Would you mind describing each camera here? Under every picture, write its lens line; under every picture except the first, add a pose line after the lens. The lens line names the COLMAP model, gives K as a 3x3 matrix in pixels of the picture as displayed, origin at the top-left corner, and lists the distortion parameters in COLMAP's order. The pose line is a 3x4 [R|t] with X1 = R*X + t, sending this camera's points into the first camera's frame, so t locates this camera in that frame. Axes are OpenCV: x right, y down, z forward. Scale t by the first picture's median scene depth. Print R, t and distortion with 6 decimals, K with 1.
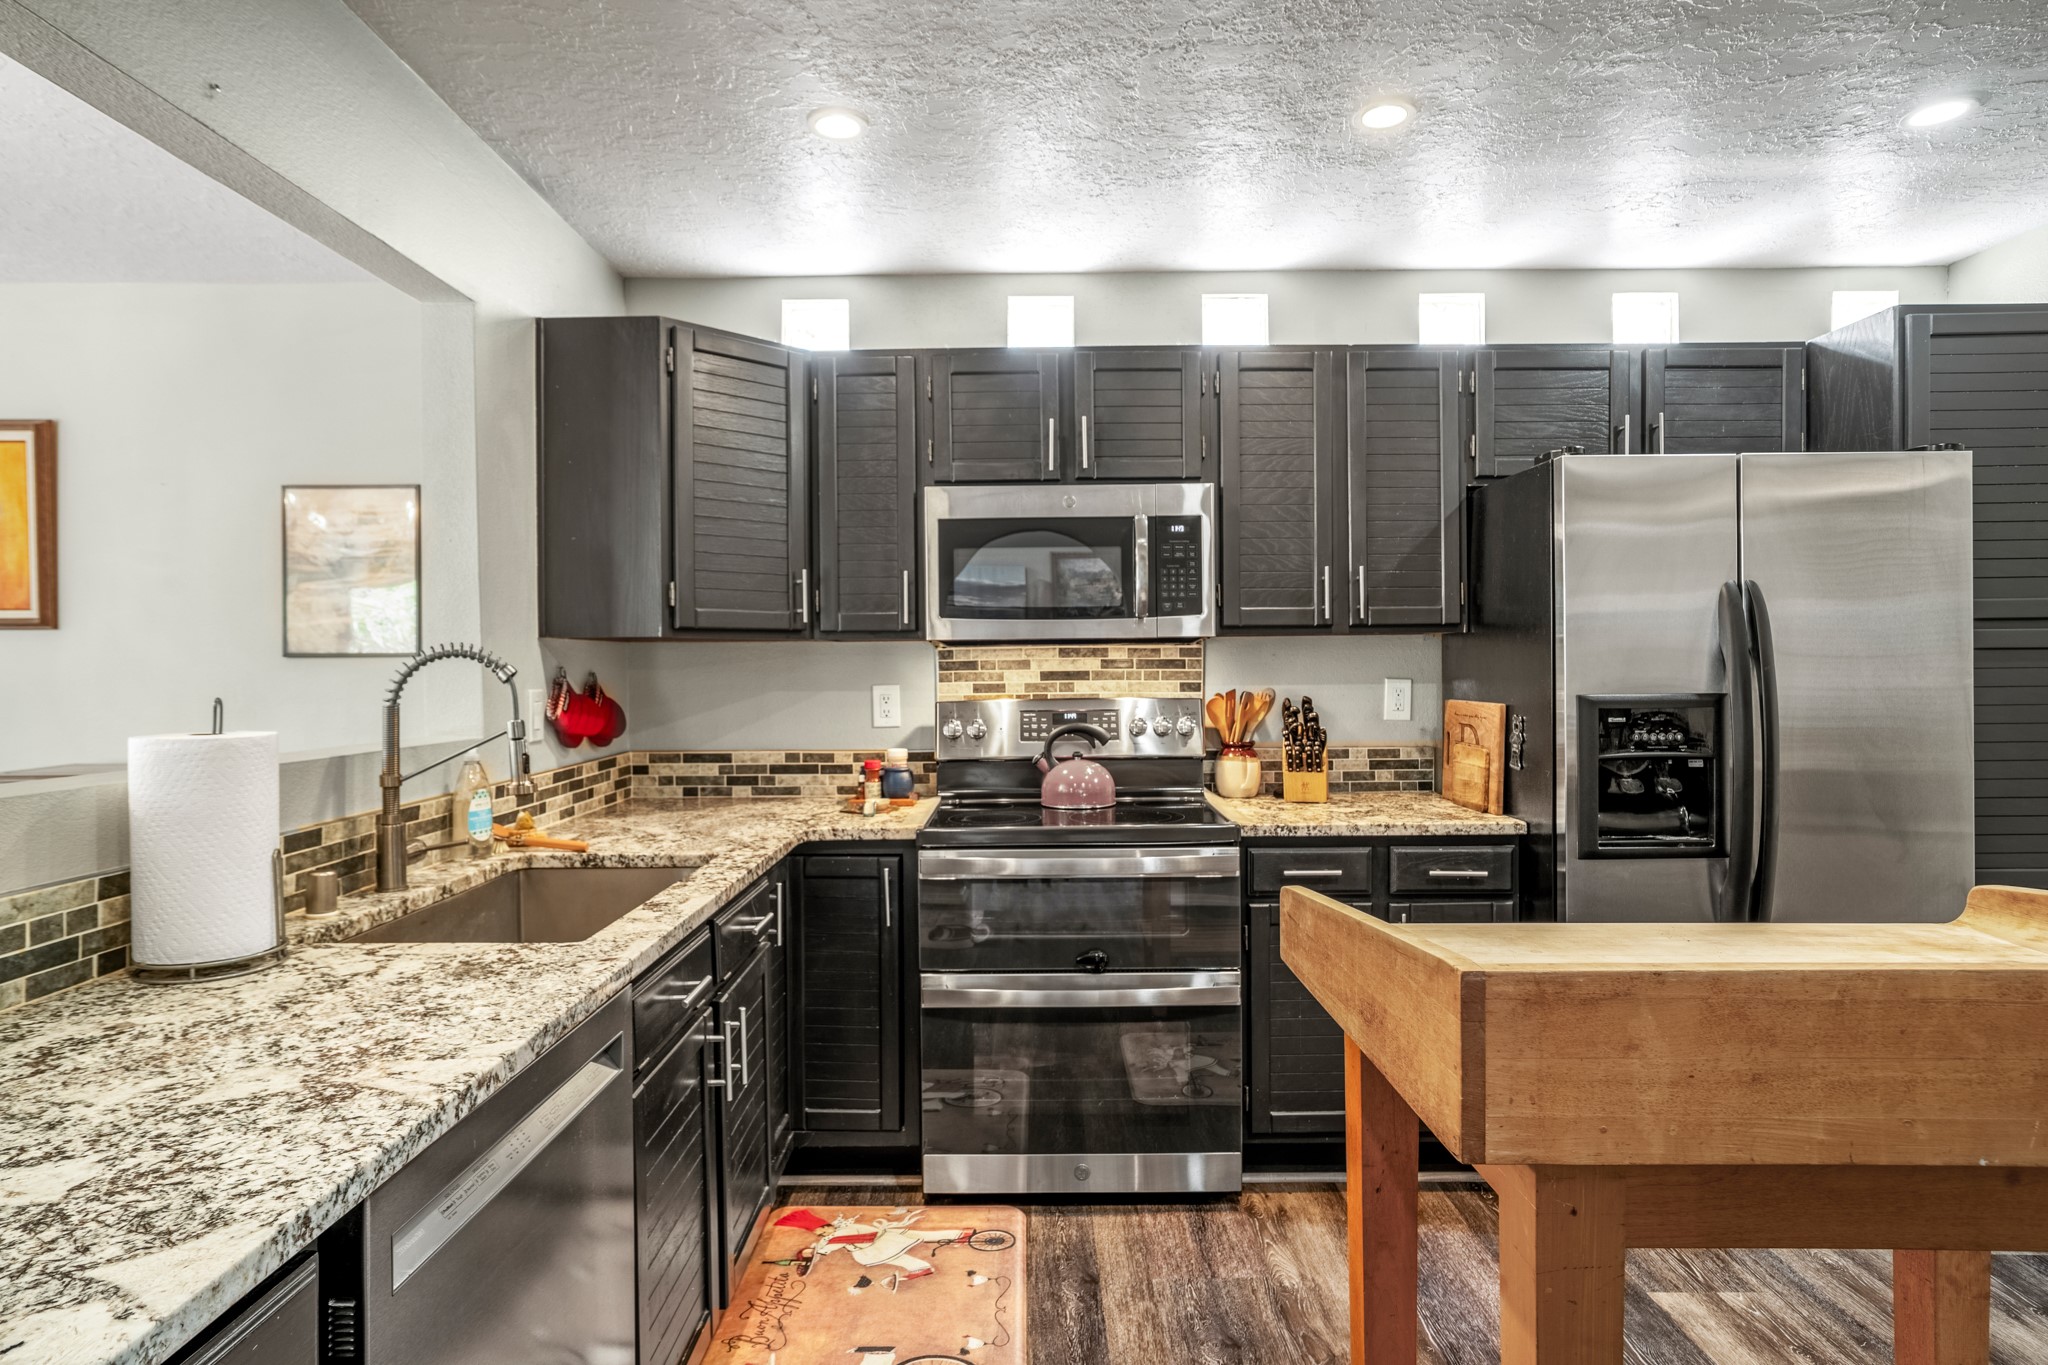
lens RADIAL K [[1119.3, 0, 1042.7], [0, 1119.3, 669.2], [0, 0, 1]] dist [-0.015978, 0.012909]
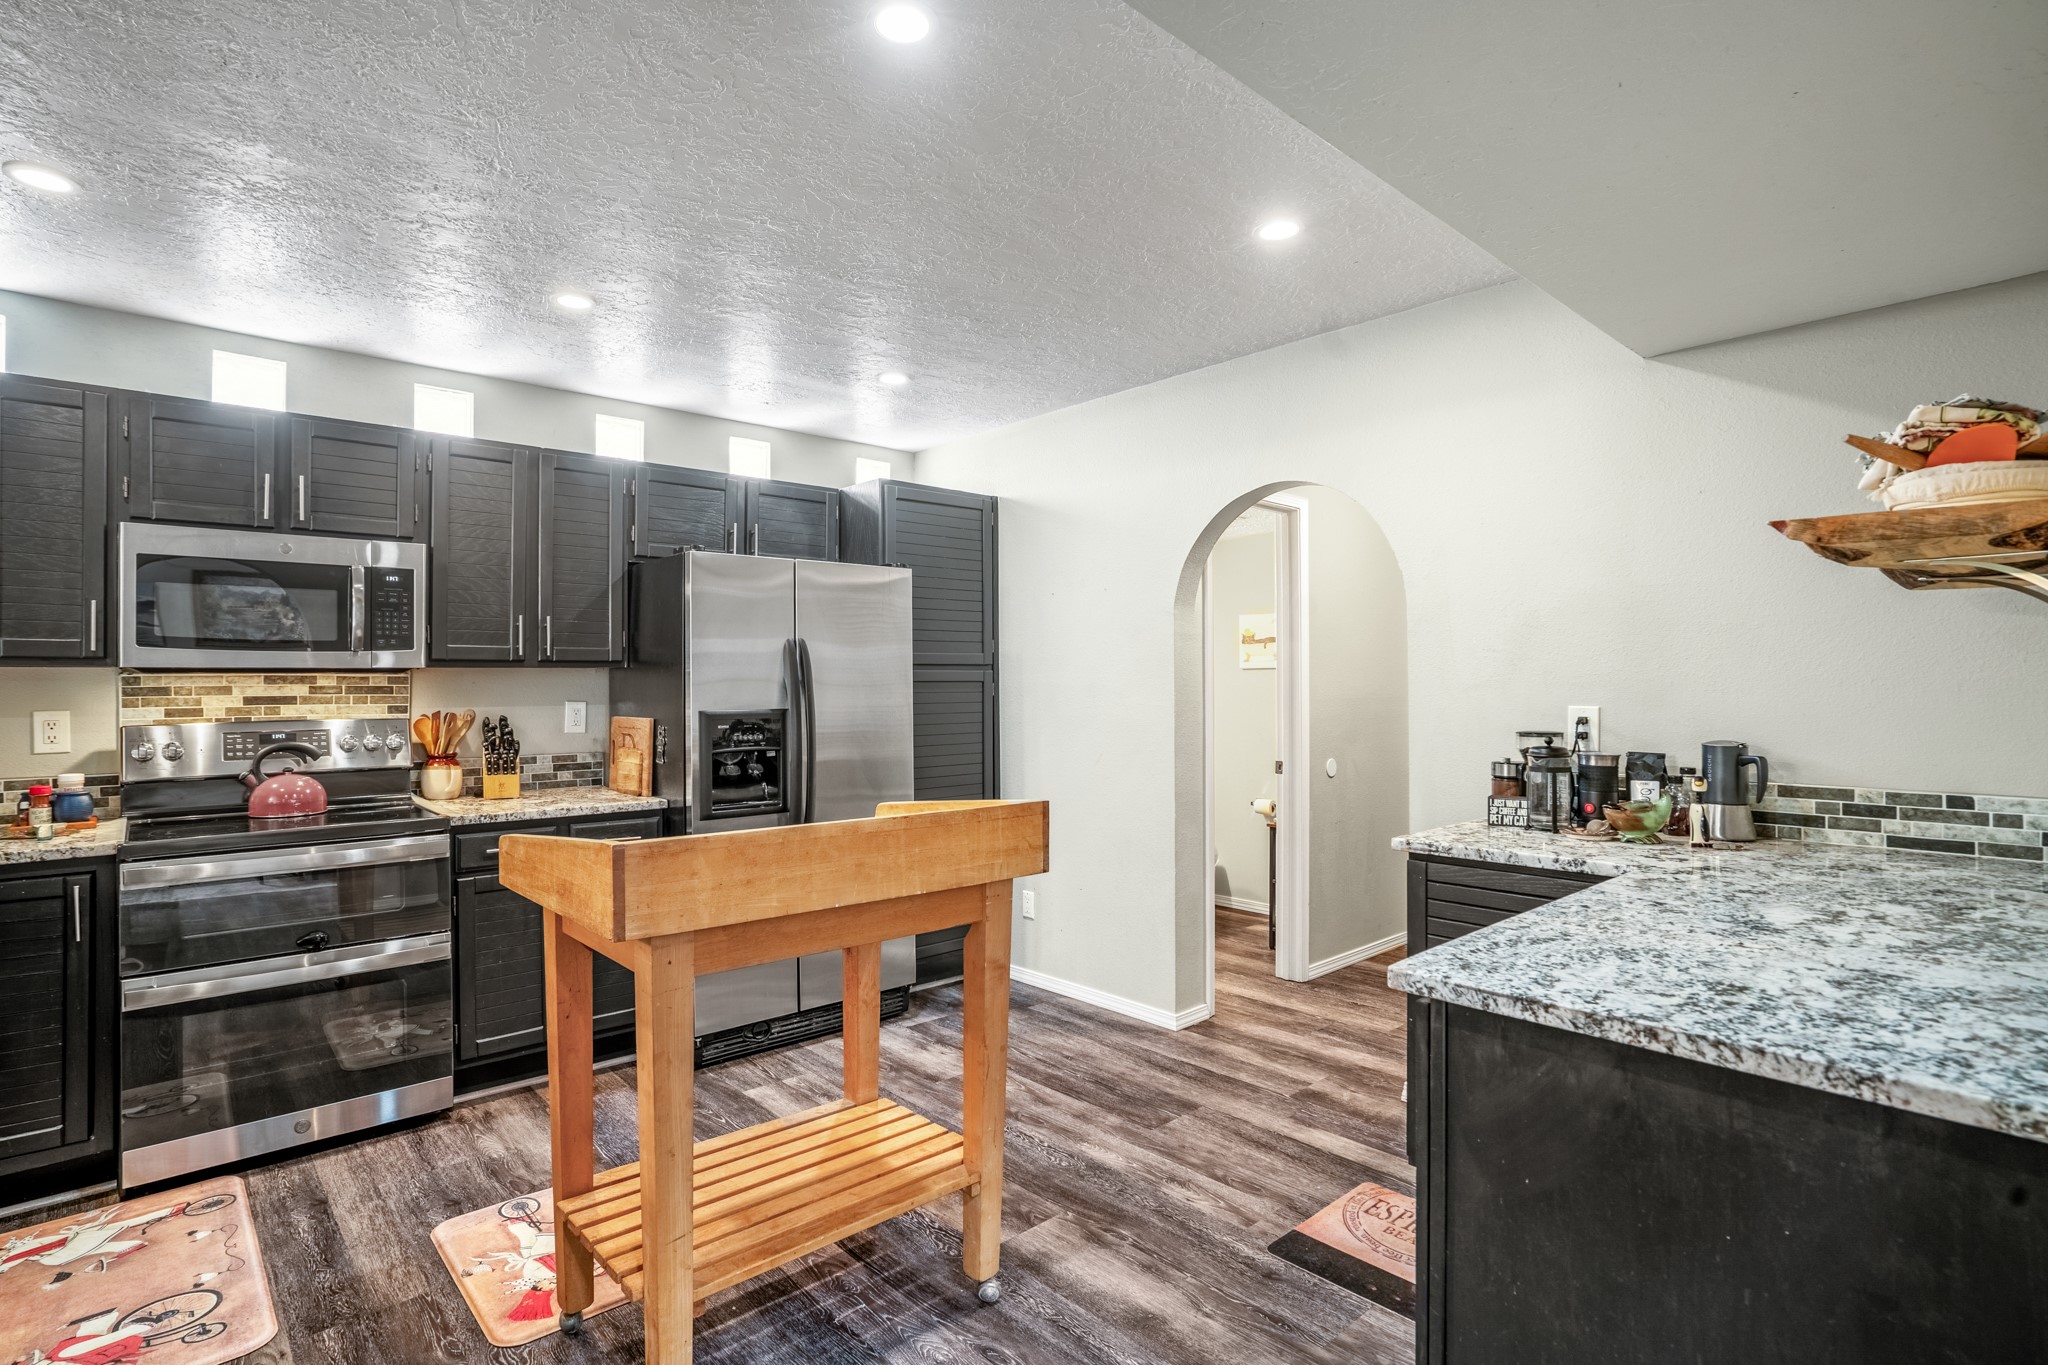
lens RADIAL K [[949.5, 0, 988.9], [0, 949.5, 676.1], [0, 0, 1]] dist [-0.057217, 0.018062]
pose [[0.749394, 0.010143, 0.662047, -0.062270], [0.002499, 0.999832, -0.018147, 0.000132], [-0.662120, 0.015254, 0.749243, -0.186989]]
